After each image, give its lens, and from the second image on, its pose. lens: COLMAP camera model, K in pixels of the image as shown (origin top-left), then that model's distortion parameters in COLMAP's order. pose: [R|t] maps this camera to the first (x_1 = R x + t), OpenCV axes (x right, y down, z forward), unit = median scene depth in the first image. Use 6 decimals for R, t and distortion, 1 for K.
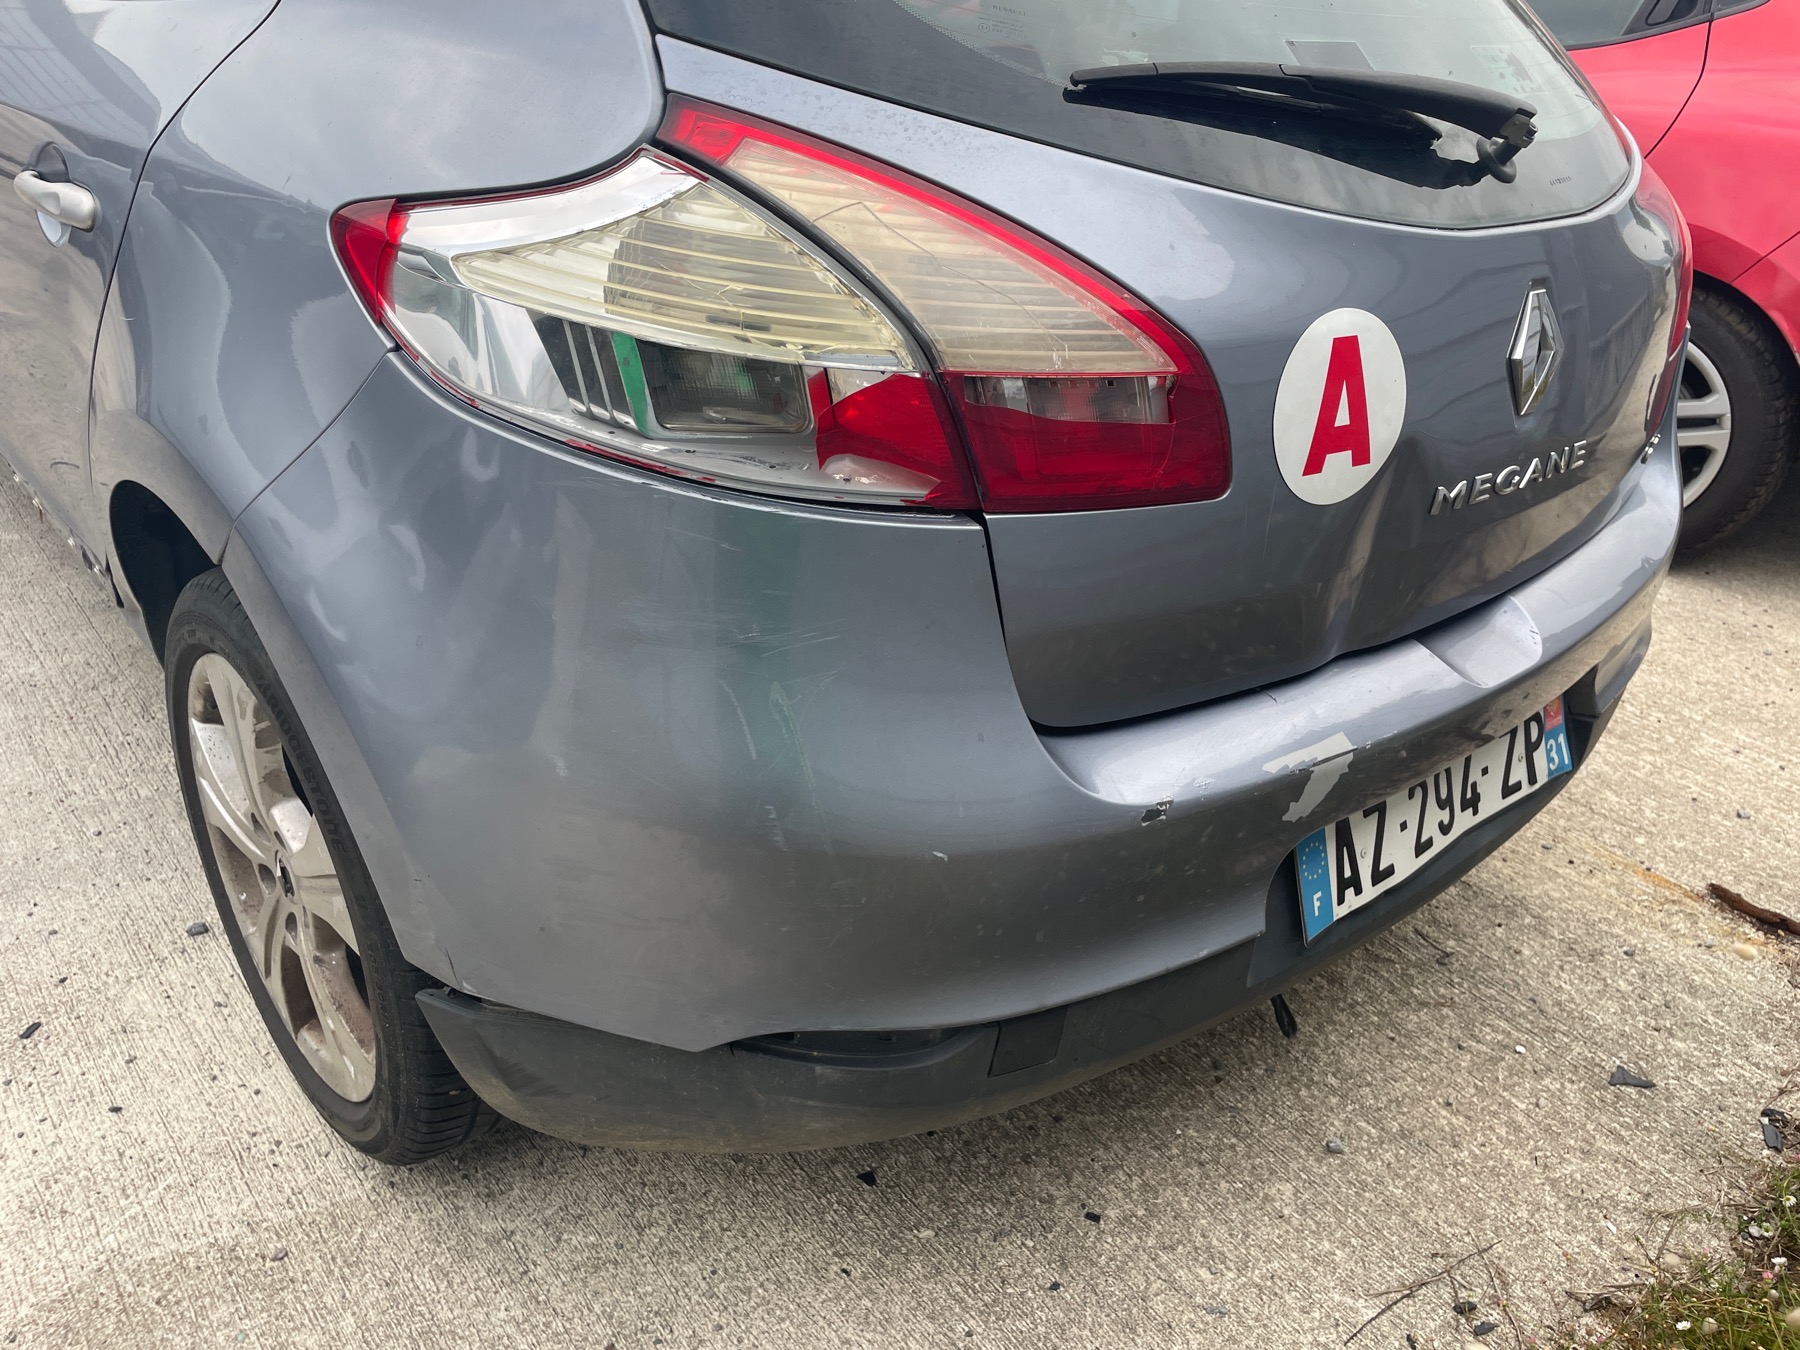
lens RADIAL K [[1390.2, 0, 905.6], [0, 1390.2, 684.4], [0, 0, 1]] dist [0.077510, -0.106553]
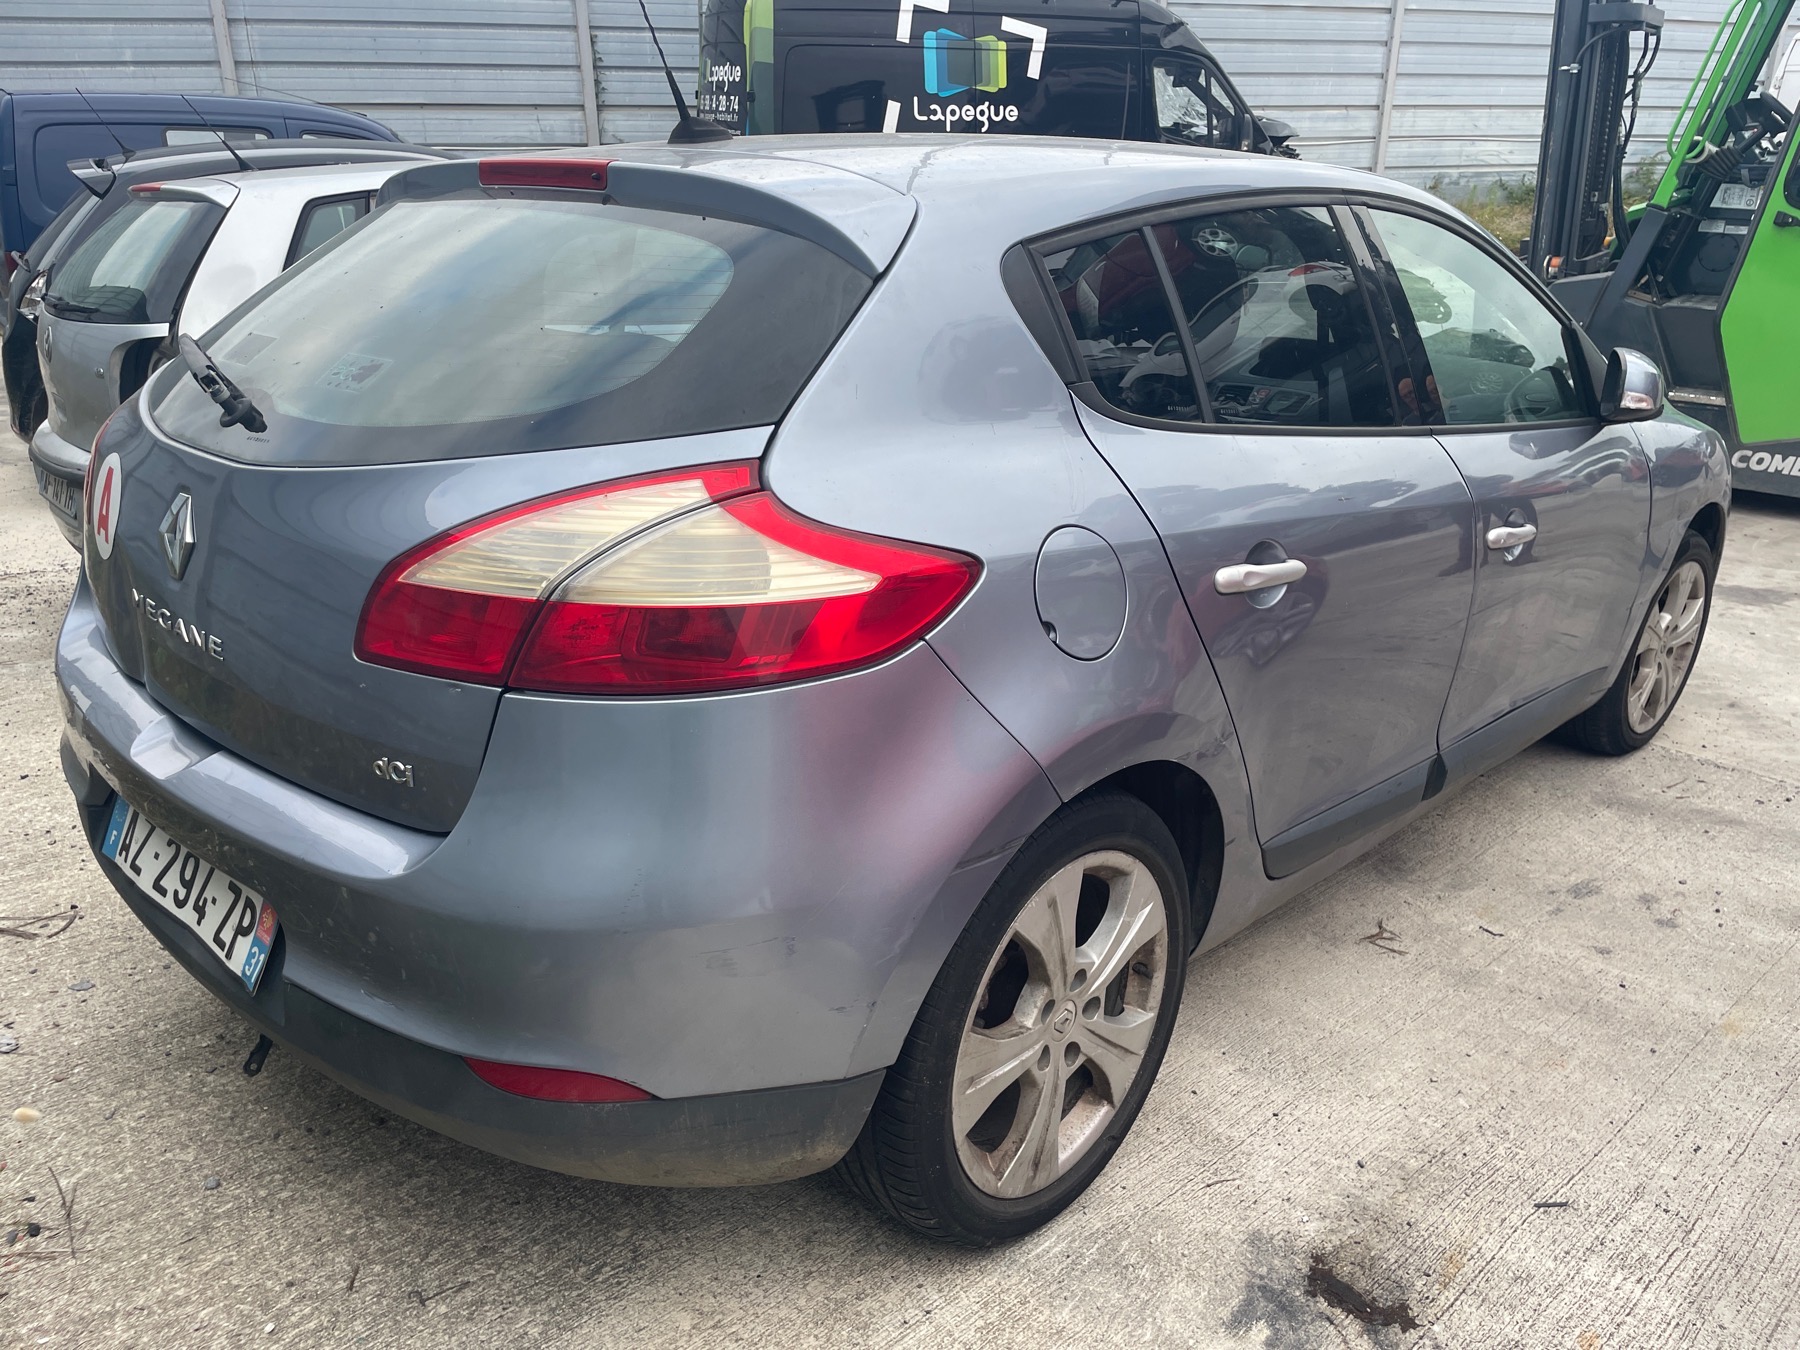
lens RADIAL K [[1375.1, 0, 895.5], [0, 1375.1, 679.7], [0, 0, 1]] dist [0.083580, -0.113848]
pose [[0.073413, 0.225016, -0.971586, 1.528458], [-0.509745, 0.845810, 0.157370, -0.565005], [0.857187, 0.483708, 0.176794, 1.170373]]
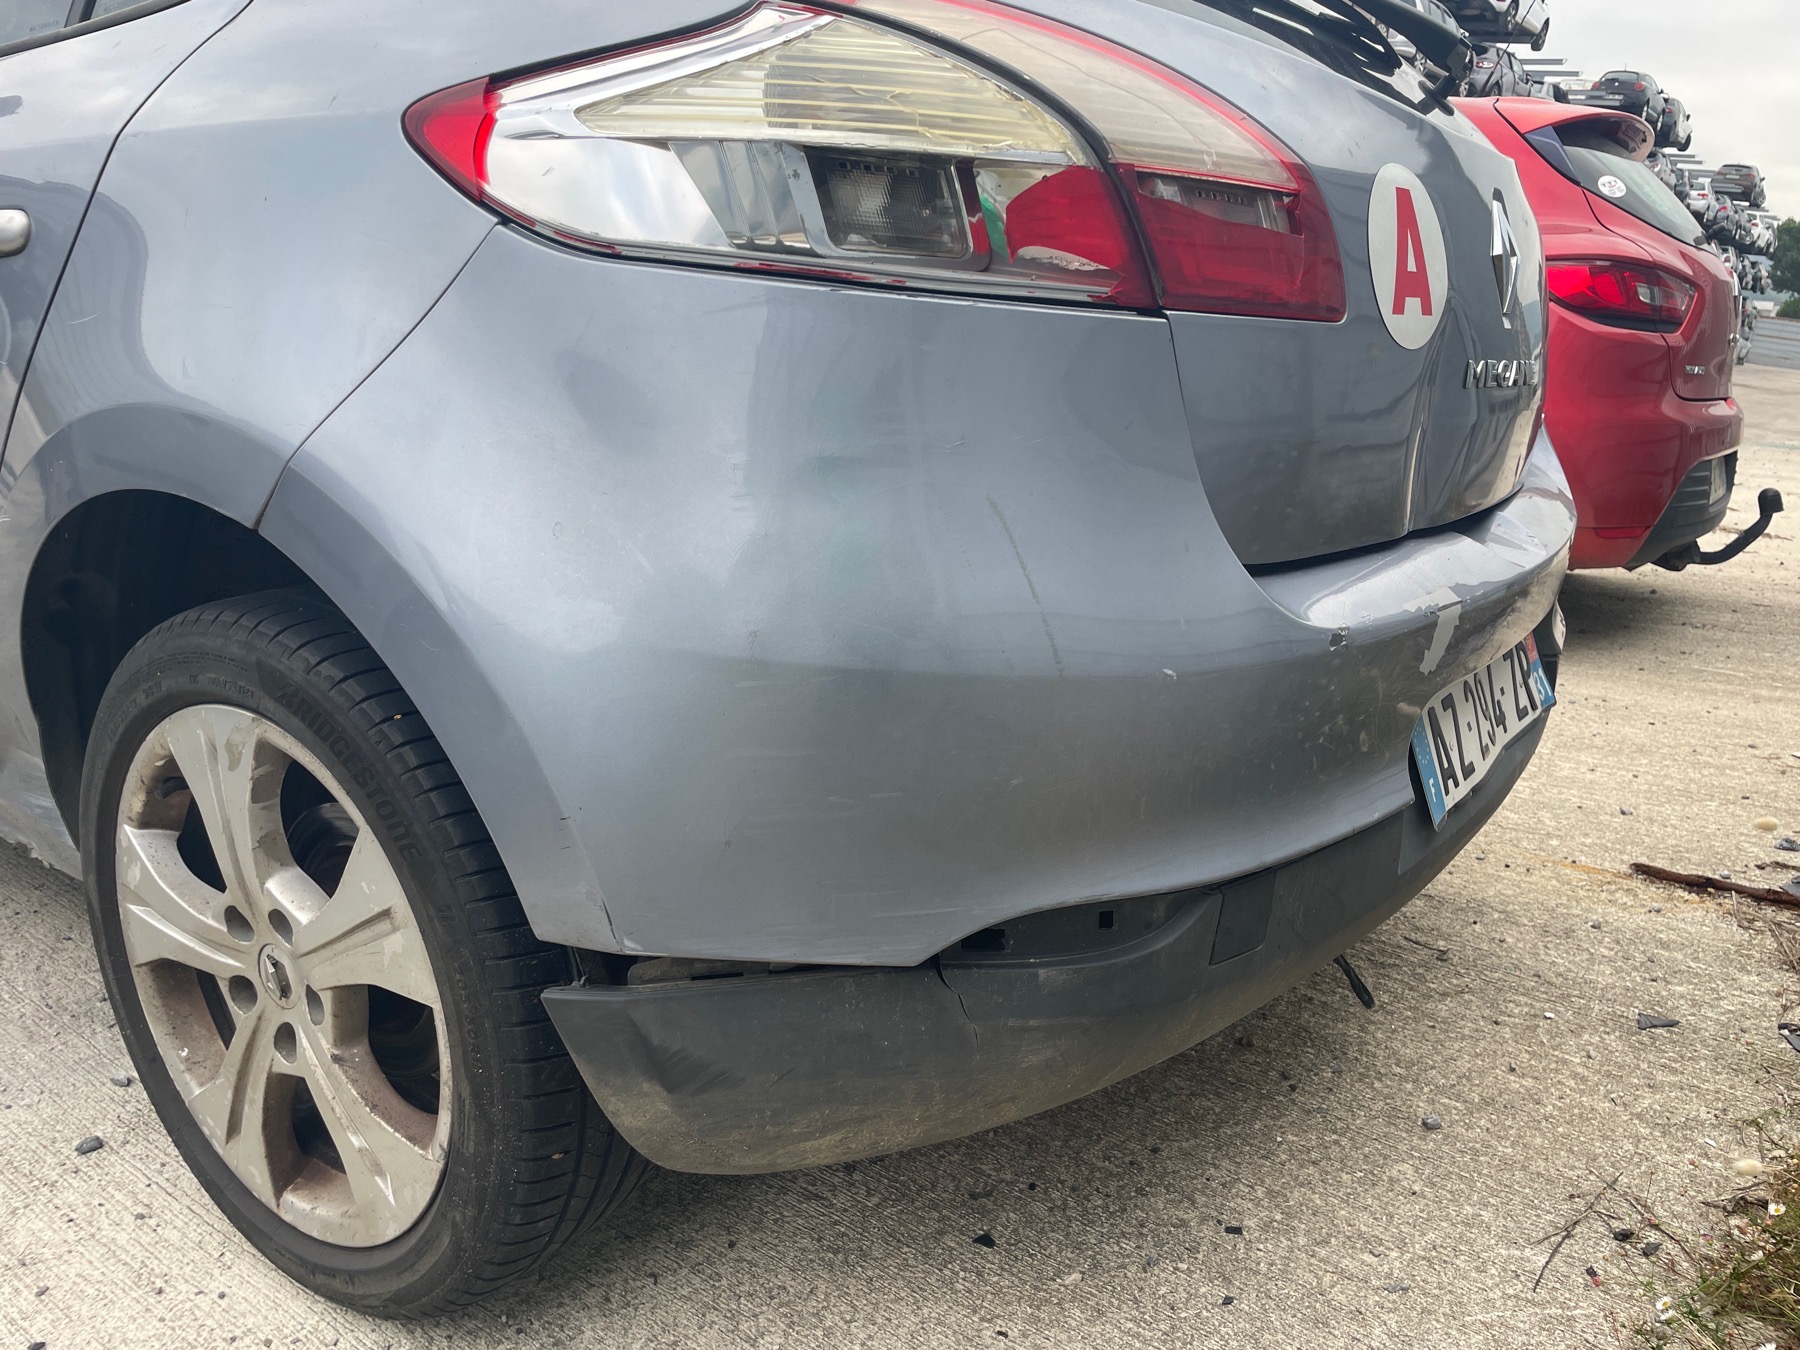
lens RADIAL K [[1386.4, 0, 922.3], [0, 1386.4, 684.7], [0, 0, 1]] dist [0.077630, -0.104697]
pose [[0.968324, -0.117883, 0.220117, -0.222630], [0.162761, 0.966513, -0.198397, 0.187651], [-0.189358, 0.227939, 0.955085, 0.091810]]
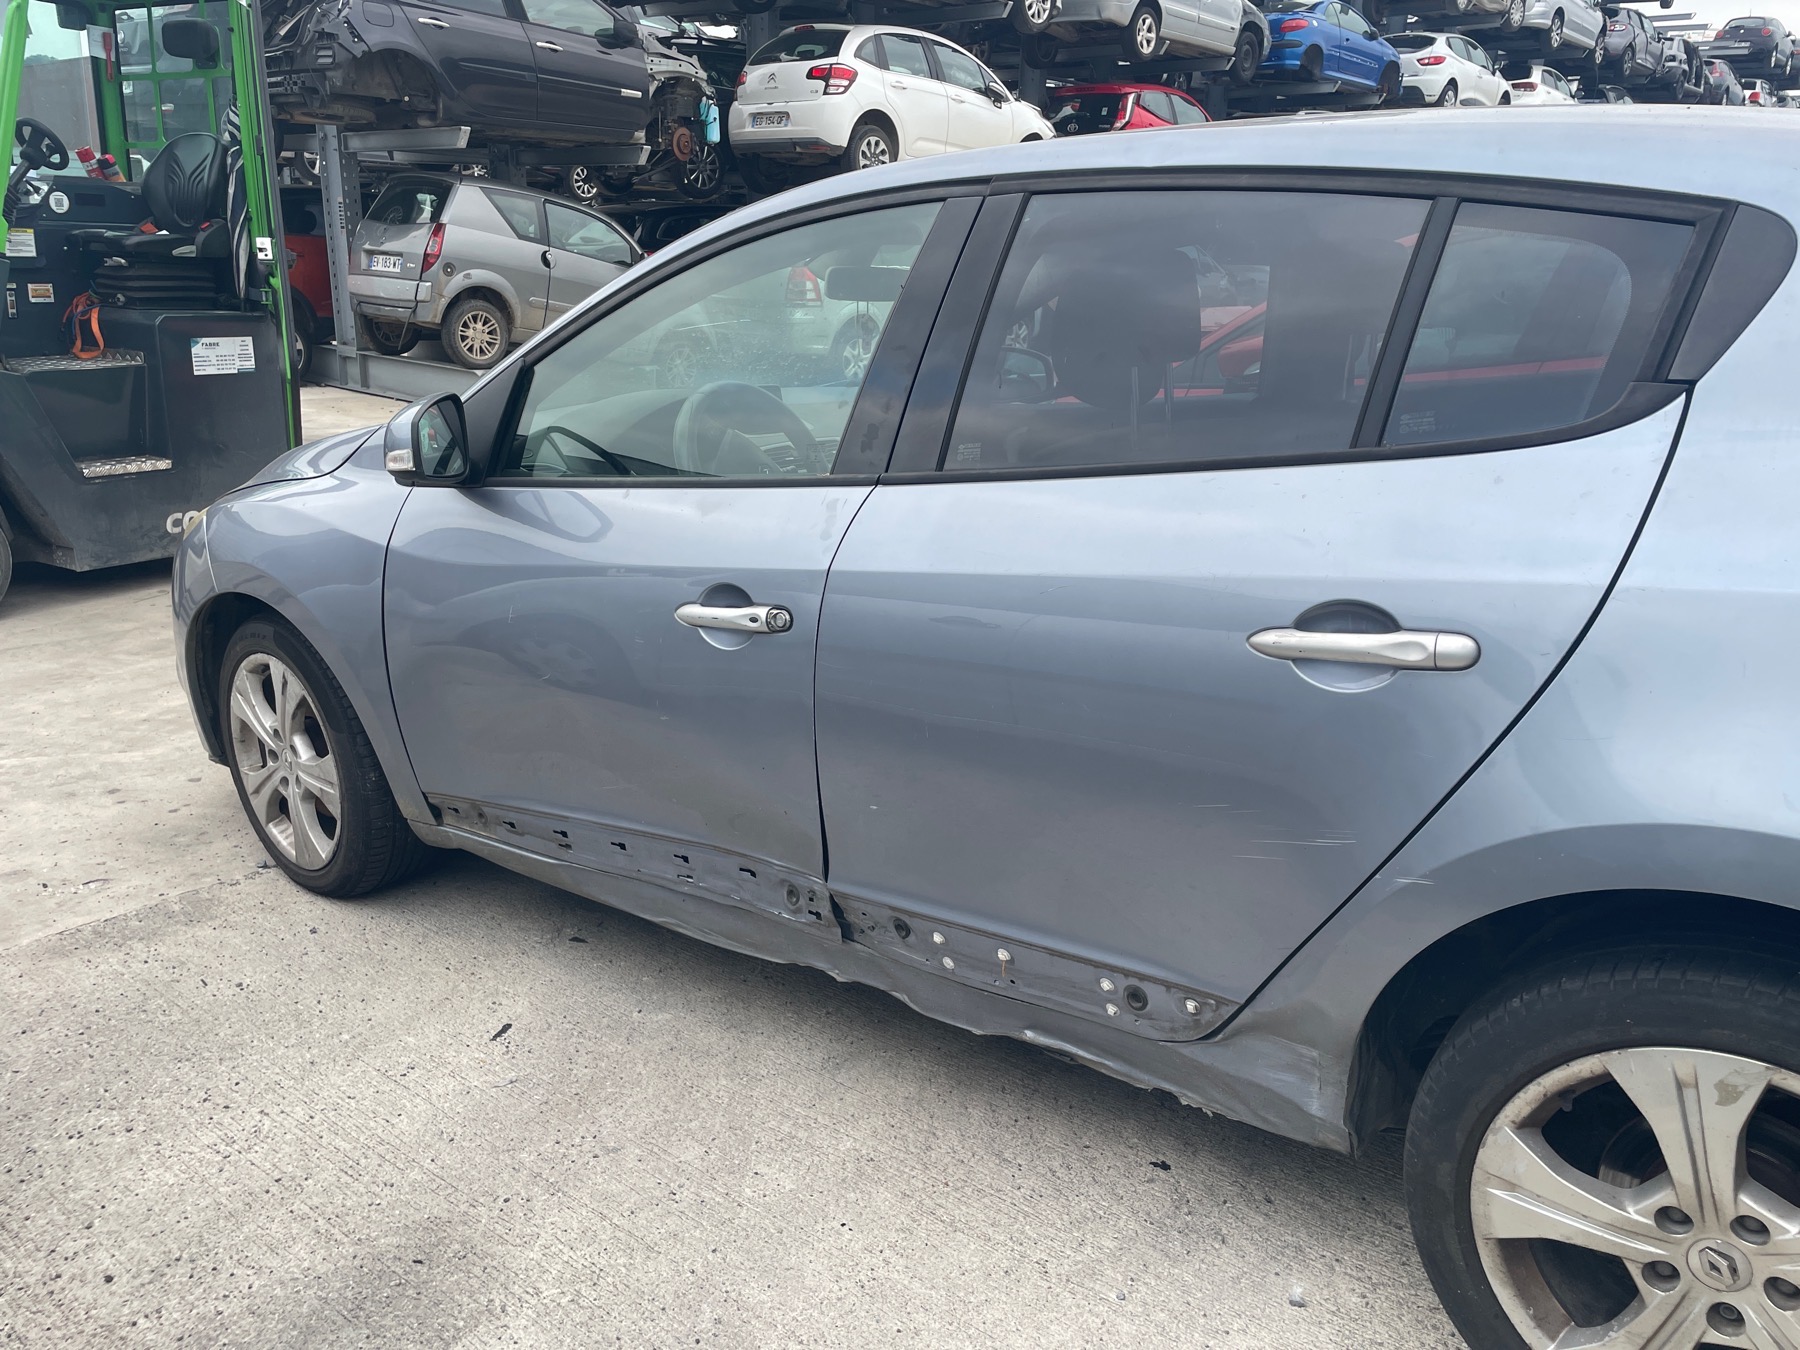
lens RADIAL K [[1390.2, 0, 905.6], [0, 1390.2, 684.4], [0, 0, 1]] dist [0.077510, -0.106553]
pose [[0.973625, -0.175365, 0.145949, -1.013321], [0.204019, 0.955541, -0.212880, -0.149486], [-0.102129, 0.237041, 0.966116, 0.011530]]
